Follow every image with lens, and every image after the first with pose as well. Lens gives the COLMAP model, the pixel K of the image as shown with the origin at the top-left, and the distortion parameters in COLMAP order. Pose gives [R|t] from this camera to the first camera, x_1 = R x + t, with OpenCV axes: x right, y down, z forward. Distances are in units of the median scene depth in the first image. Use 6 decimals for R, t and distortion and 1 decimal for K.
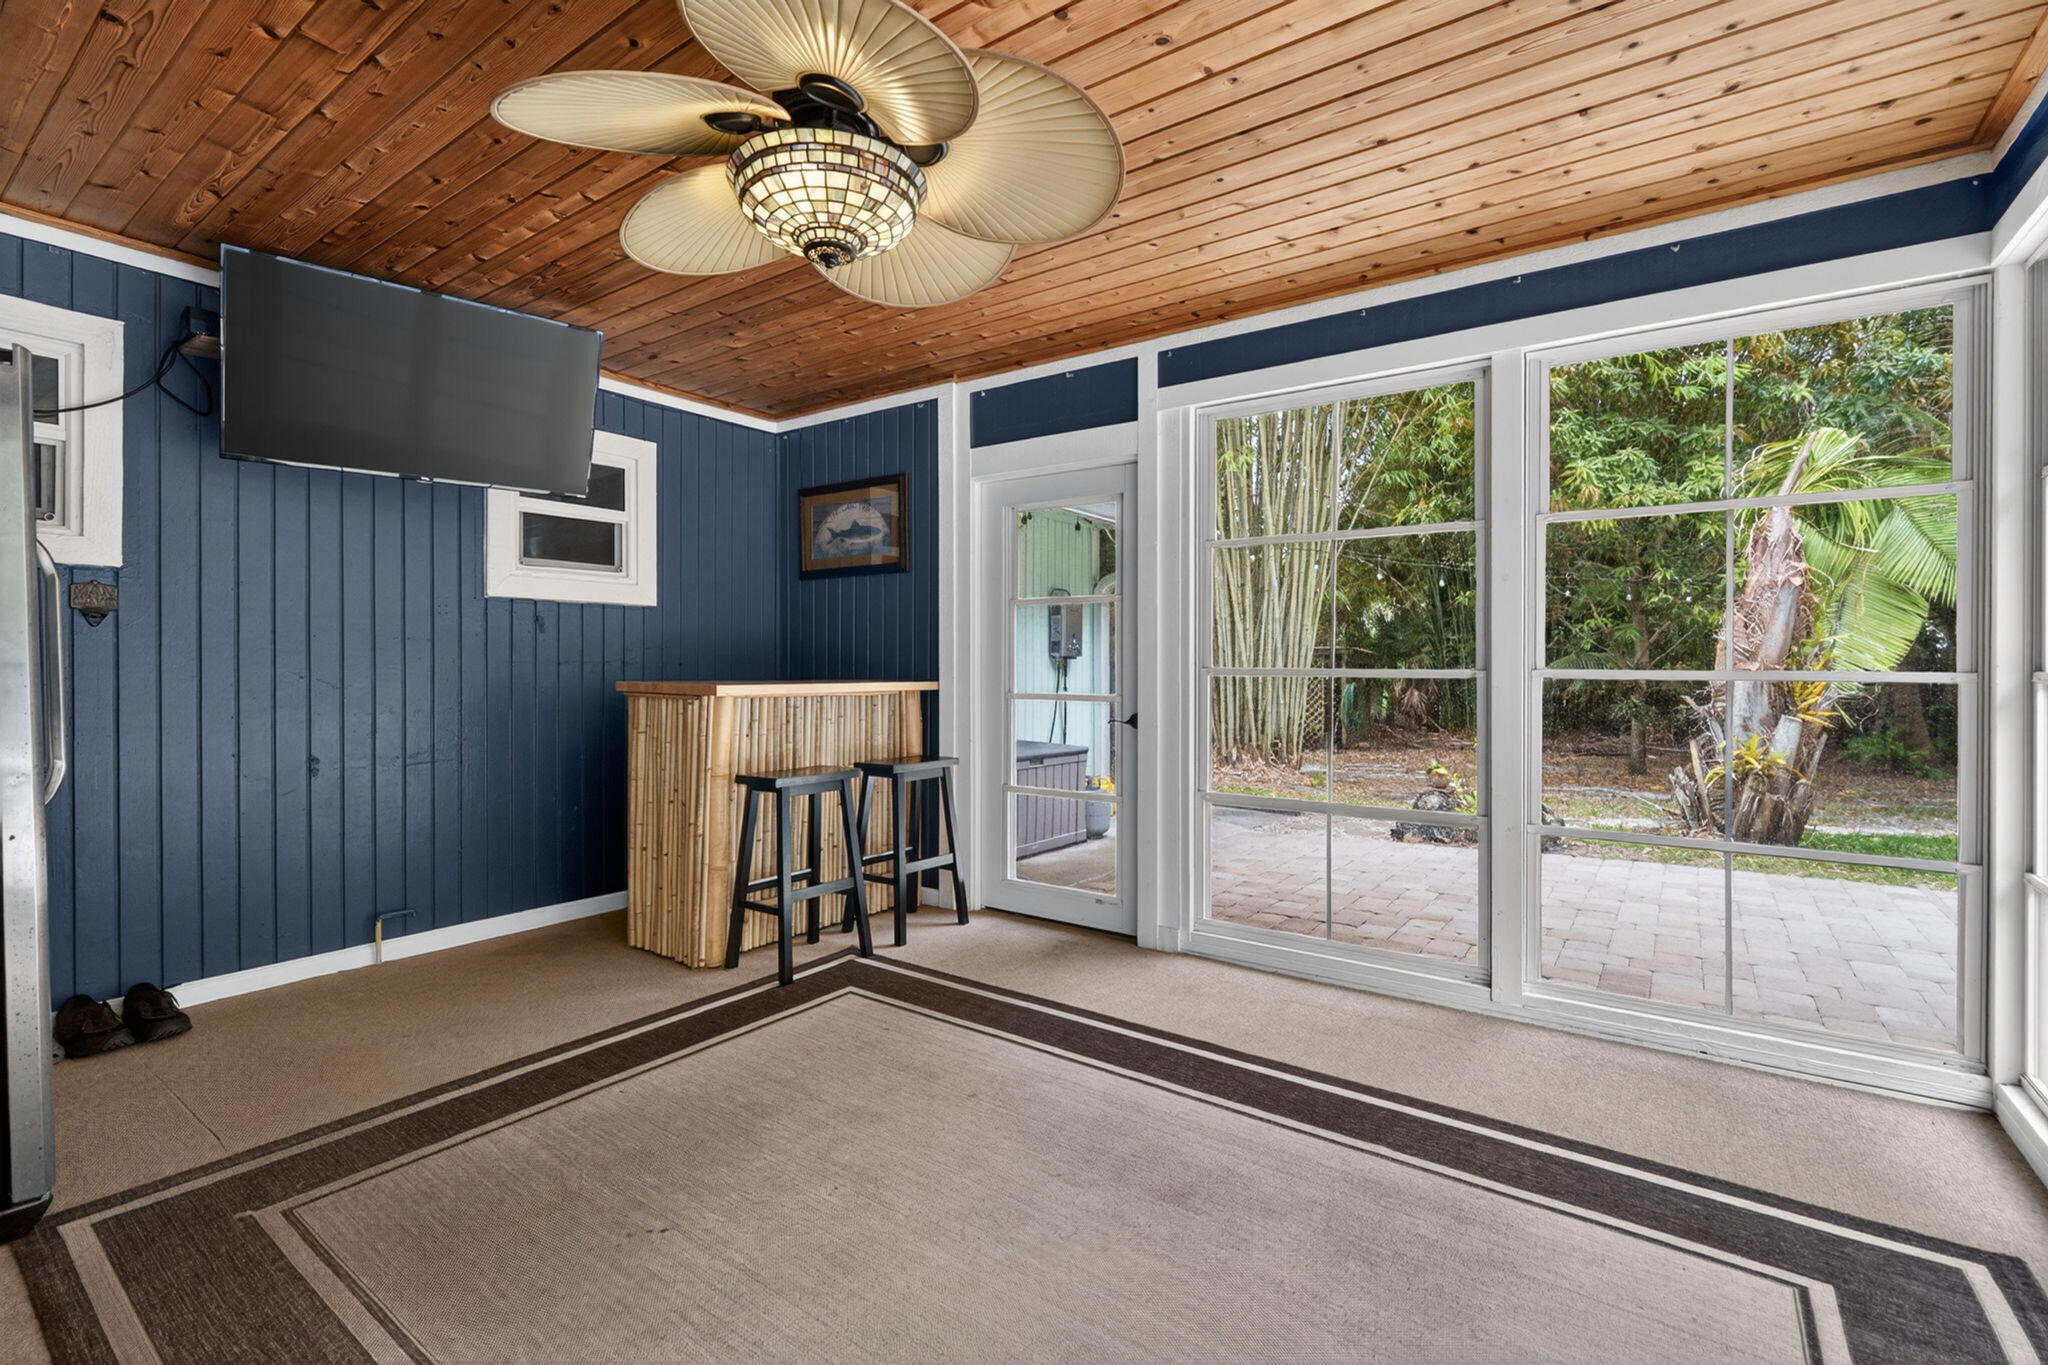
lens RADIAL K [[923.9, 0, 1013.0], [0, 923.9, 683.7], [0, 0, 1]] dist [0.001074, 0.000049]
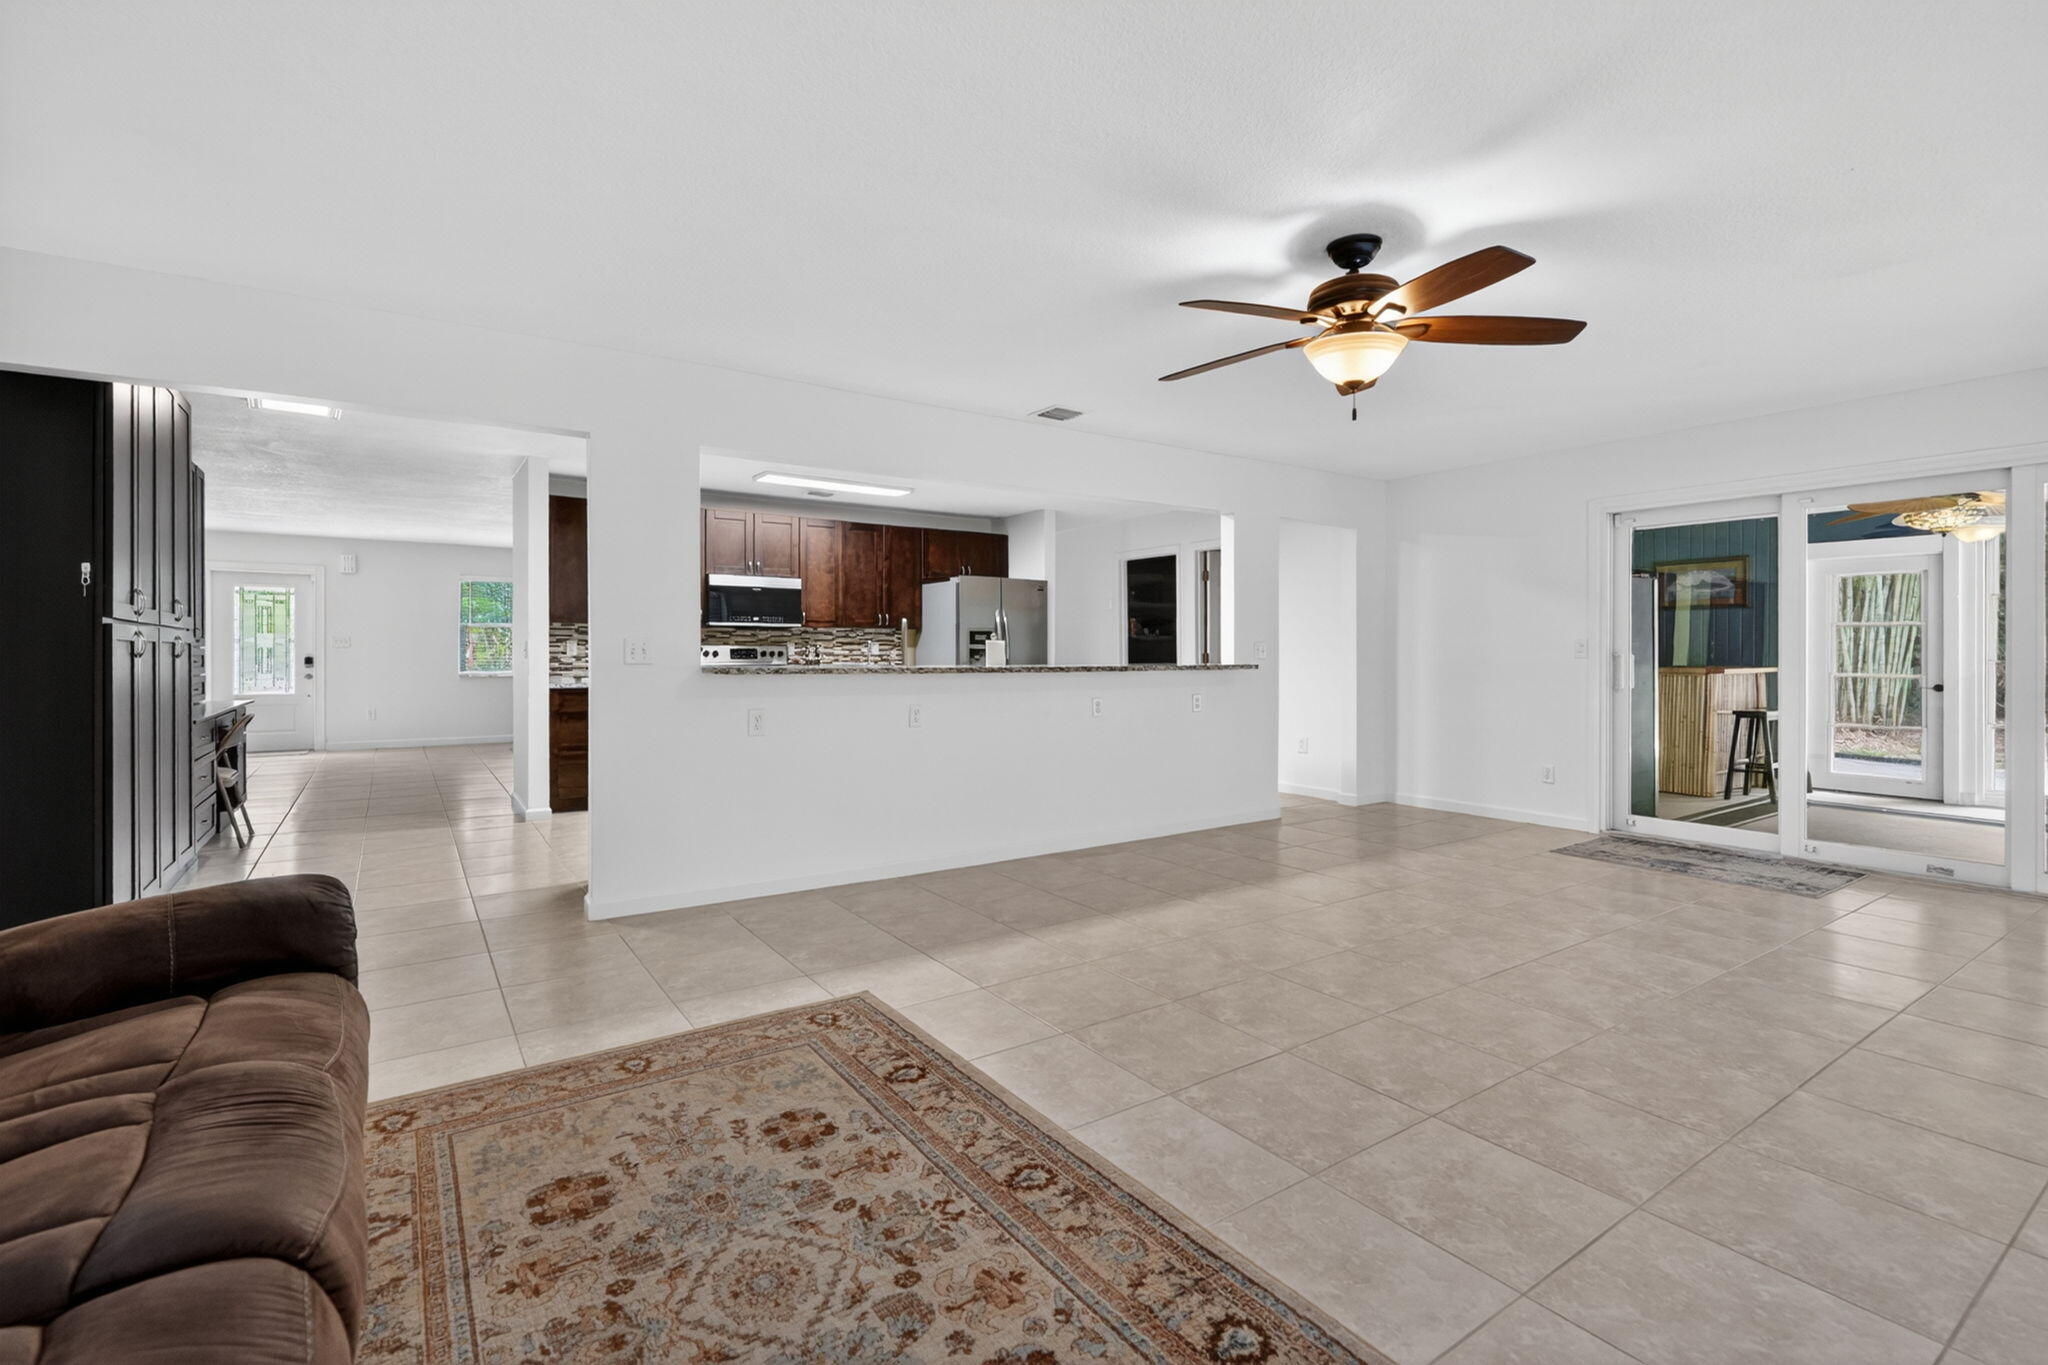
lens RADIAL K [[953.4, 0, 1018.0], [0, 953.4, 657.6], [0, 0, 1]] dist [0.001219, 0.000183]
pose [[0.944200, 0.005444, -0.329327, -0.918138], [-0.006550, 0.999976, -0.002250, -0.007871], [0.329307, 0.004281, 0.944213, -1.364860]]
